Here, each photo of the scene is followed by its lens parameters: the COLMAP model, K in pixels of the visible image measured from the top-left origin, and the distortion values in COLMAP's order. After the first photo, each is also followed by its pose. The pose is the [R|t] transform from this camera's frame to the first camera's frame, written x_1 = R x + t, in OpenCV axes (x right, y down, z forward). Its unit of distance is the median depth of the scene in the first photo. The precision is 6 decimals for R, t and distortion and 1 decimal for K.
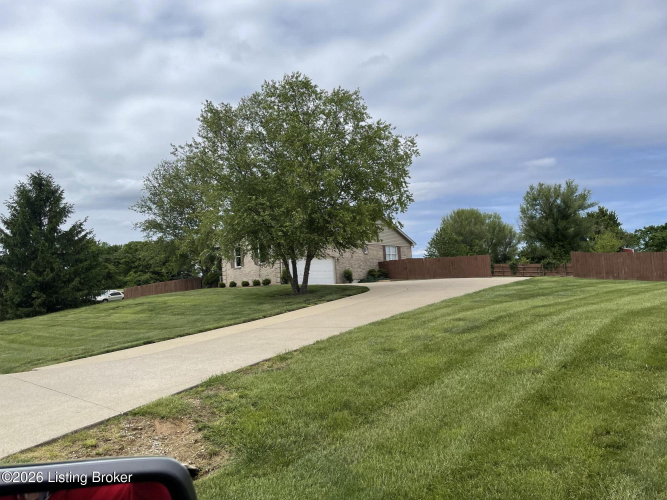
lens RADIAL K [[511.1, 0, 328.0], [0, 511.1, 252.0], [0, 0, 1]] dist [0.101230, -0.156144]
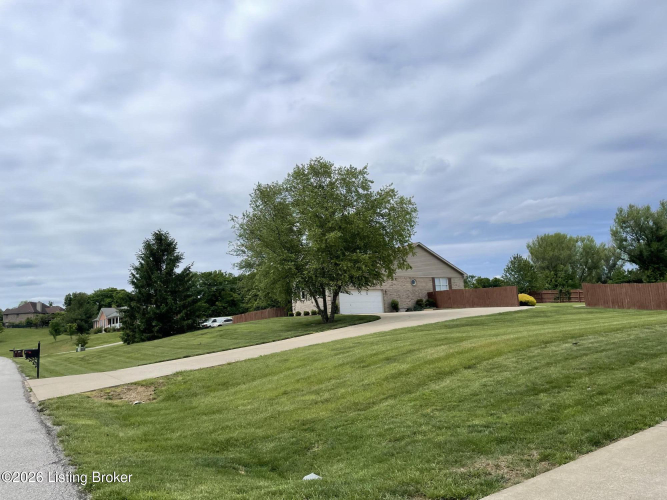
lens RADIAL K [[511.2, 0, 332.2], [0, 511.2, 233.7], [0, 0, 1]] dist [0.093286, -0.160641]
pose [[0.972828, -0.043438, -0.227419, 0.172939], [0.025111, 0.996244, -0.082867, -0.023441], [0.230164, 0.074905, 0.970265, -0.179531]]
